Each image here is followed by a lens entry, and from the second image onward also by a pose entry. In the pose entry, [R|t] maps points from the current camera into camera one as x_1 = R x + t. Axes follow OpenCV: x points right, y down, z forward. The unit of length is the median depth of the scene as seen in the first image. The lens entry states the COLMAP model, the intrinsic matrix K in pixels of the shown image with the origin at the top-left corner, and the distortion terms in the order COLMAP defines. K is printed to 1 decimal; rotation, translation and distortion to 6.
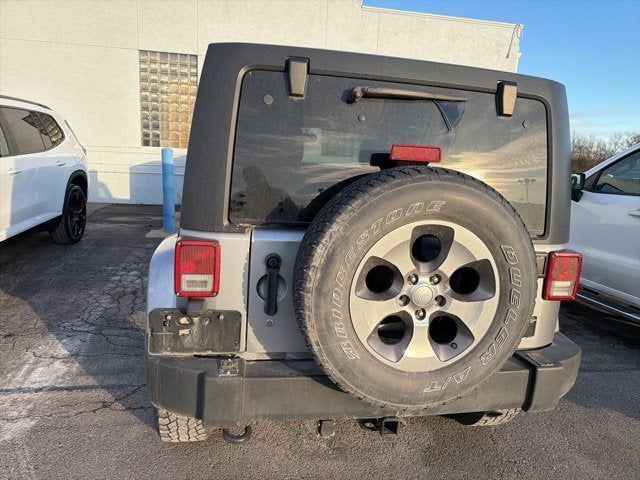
lens RADIAL K [[452.2, 0, 320.9], [0, 452.2, 246.4], [0, 0, 1]] dist [0.037452, -0.042121]
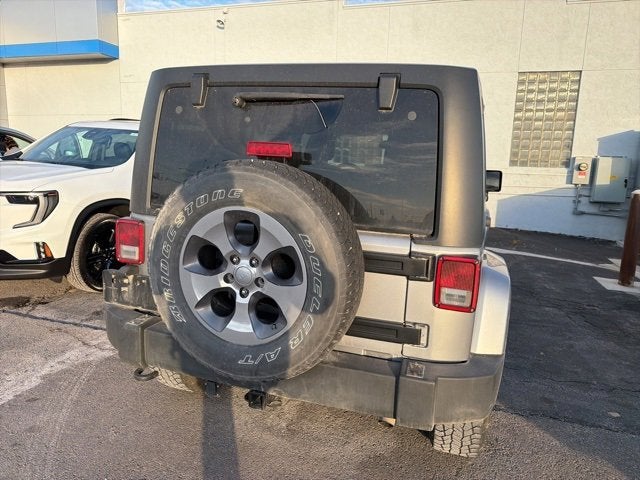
lens RADIAL K [[452.2, 0, 325.0], [0, 452.2, 245.7], [0, 0, 1]] dist [0.037452, -0.042121]
pose [[0.876761, 0.068418, -0.476035, 0.739886], [-0.085790, 0.996203, -0.014830, 0.028471], [0.473212, 0.053841, 0.879301, 0.093679]]
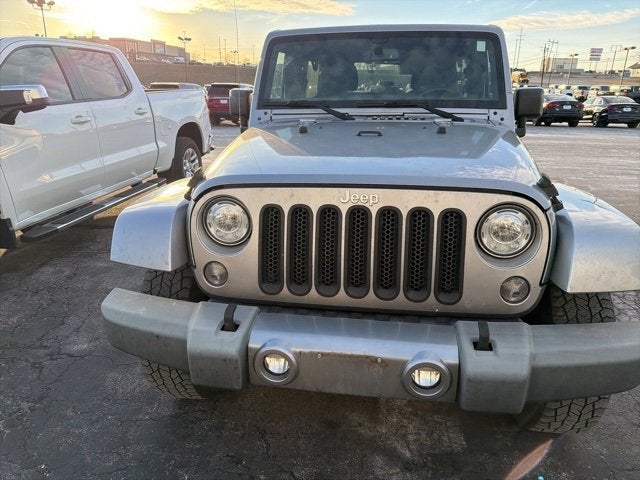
lens RADIAL K [[452.2, 0, 324.1], [0, 452.2, 236.1], [0, 0, 1]] dist [0.037452, -0.042121]
pose [[-0.943960, -0.156320, 0.290694, -0.454935], [0.011786, 0.864208, 0.502997, -0.786346], [-0.329849, 0.478235, -0.813935, 3.826805]]
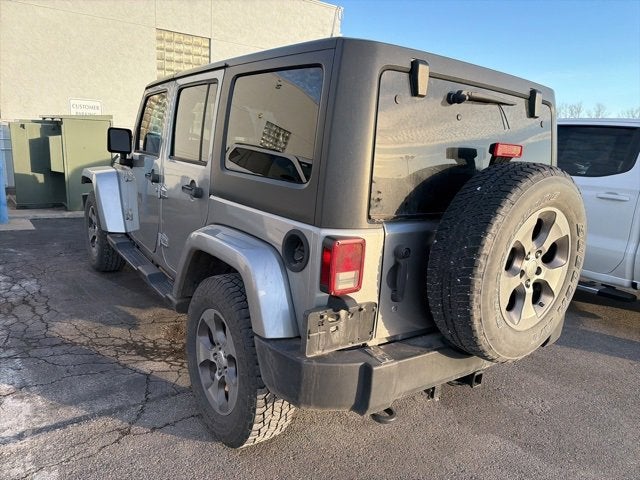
lens RADIAL K [[452.2, 0, 318.8], [0, 452.2, 246.9], [0, 0, 1]] dist [0.037452, -0.042121]
pose [[0.905792, -0.094214, 0.413115, -0.646808], [0.066258, 0.994467, 0.081521, -0.071083], [-0.418509, -0.046469, 0.907023, 0.096245]]
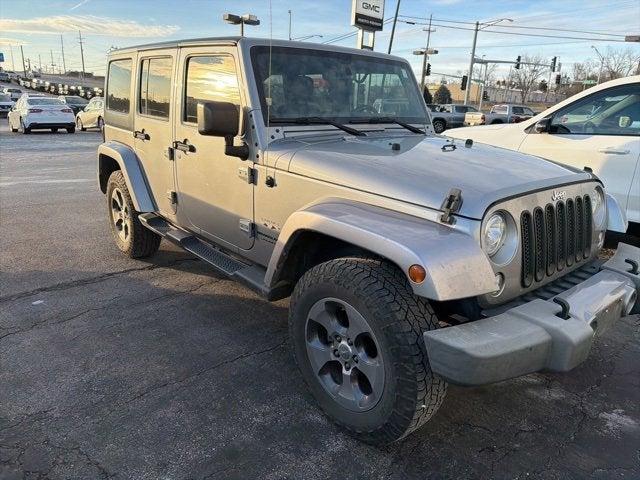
lens RADIAL K [[452.2, 0, 320.2], [0, 452.2, 244.2], [0, 0, 1]] dist [0.037452, -0.042121]
pose [[-0.869076, 0.062406, -0.490726, 0.801393], [-0.181975, 0.882118, 0.434457, -0.700779], [0.459991, 0.466876, -0.755271, 3.723450]]
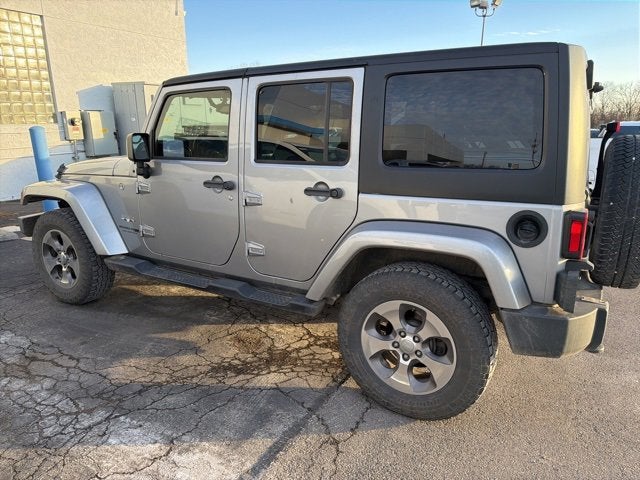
lens RADIAL K [[452.2, 0, 317.0], [0, 452.2, 245.0], [0, 0, 1]] dist [0.037452, -0.042121]
pose [[0.650726, -0.253867, 0.715617, -1.421208], [0.186786, 0.967012, 0.173202, -0.236209], [-0.735980, 0.020960, 0.676679, 0.602292]]
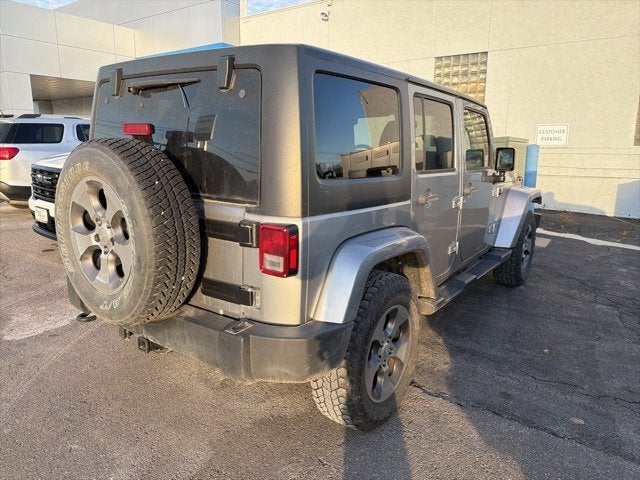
lens RADIAL K [[452.2, 0, 325.1], [0, 452.2, 239.6], [0, 0, 1]] dist [0.037452, -0.042121]
pose [[0.687361, 0.103357, -0.718925, 1.308186], [-0.118308, 0.992536, 0.029579, 0.004018], [0.716616, 0.064723, 0.694458, 0.431199]]
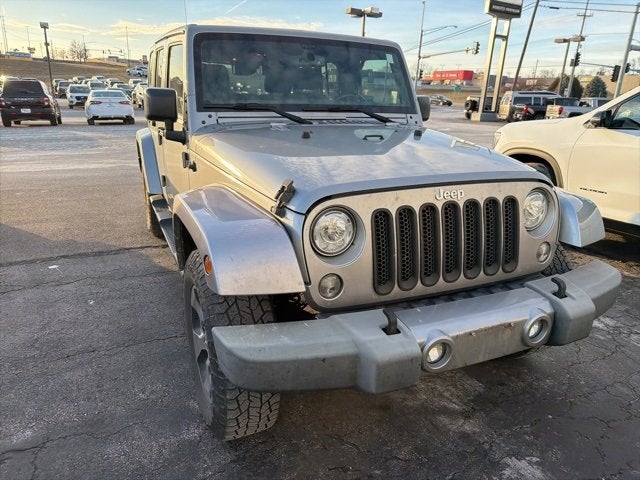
lens RADIAL K [[452.2, 0, 324.2], [0, 452.2, 245.3], [0, 0, 1]] dist [0.037452, -0.042121]
pose [[-0.968059, -0.009092, -0.250556, 0.230890], [-0.134322, 0.862633, 0.487670, -0.764255], [0.211704, 0.505749, -0.836301, 3.888941]]
